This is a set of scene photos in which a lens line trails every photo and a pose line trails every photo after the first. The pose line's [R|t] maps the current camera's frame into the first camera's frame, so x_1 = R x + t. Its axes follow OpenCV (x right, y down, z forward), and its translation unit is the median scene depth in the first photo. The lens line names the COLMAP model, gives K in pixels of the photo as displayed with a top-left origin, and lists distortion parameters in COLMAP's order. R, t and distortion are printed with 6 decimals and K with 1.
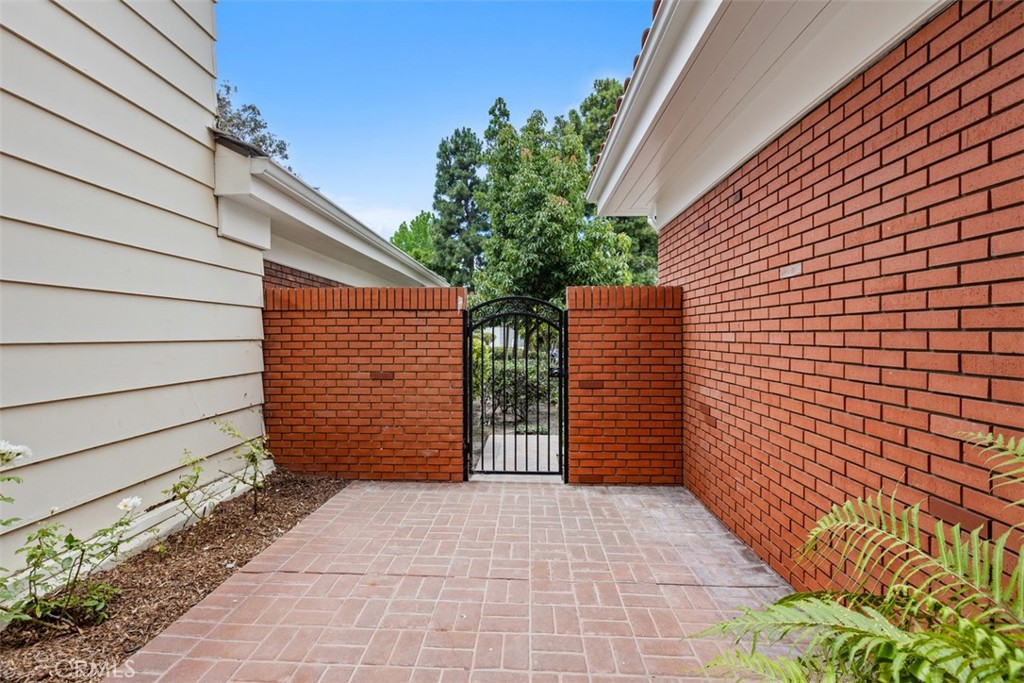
lens RADIAL K [[454.8, 0, 508.8], [0, 454.8, 338.5], [0, 0, 1]] dist [-0.001159, 0.000000]
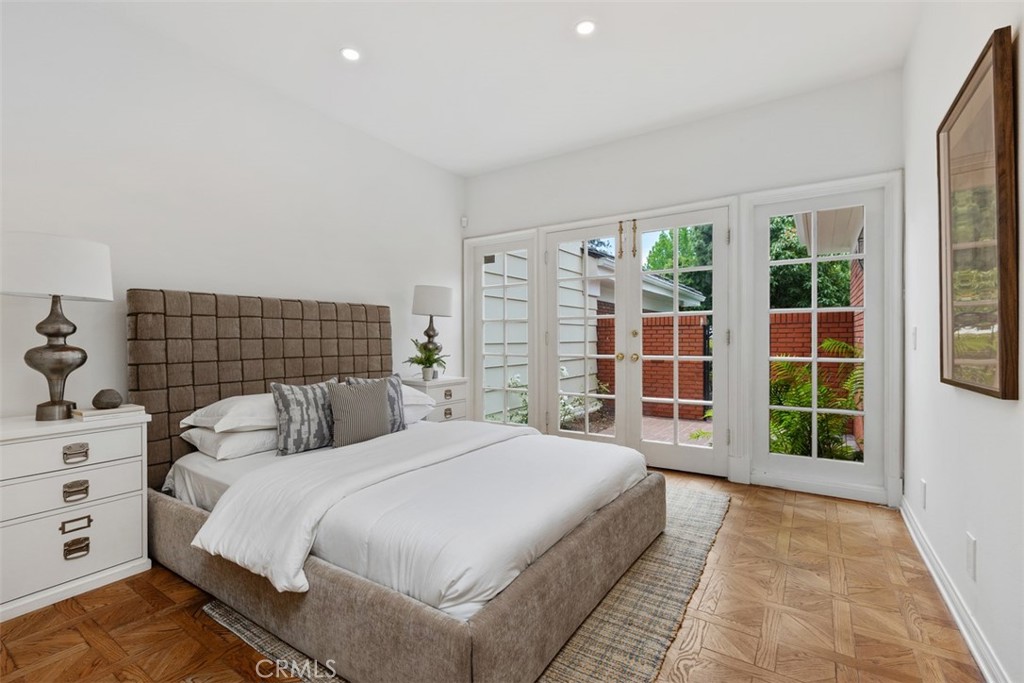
lens RADIAL K [[454.8, 0, 511.5], [0, 454.8, 339.4], [0, 0, 1]] dist [-0.001159, 0.000000]
pose [[0.851941, -0.002236, -0.523633, 0.193690], [0.000731, 0.999995, -0.003080, -0.001444], [0.523637, 0.002241, 0.851938, -0.922233]]
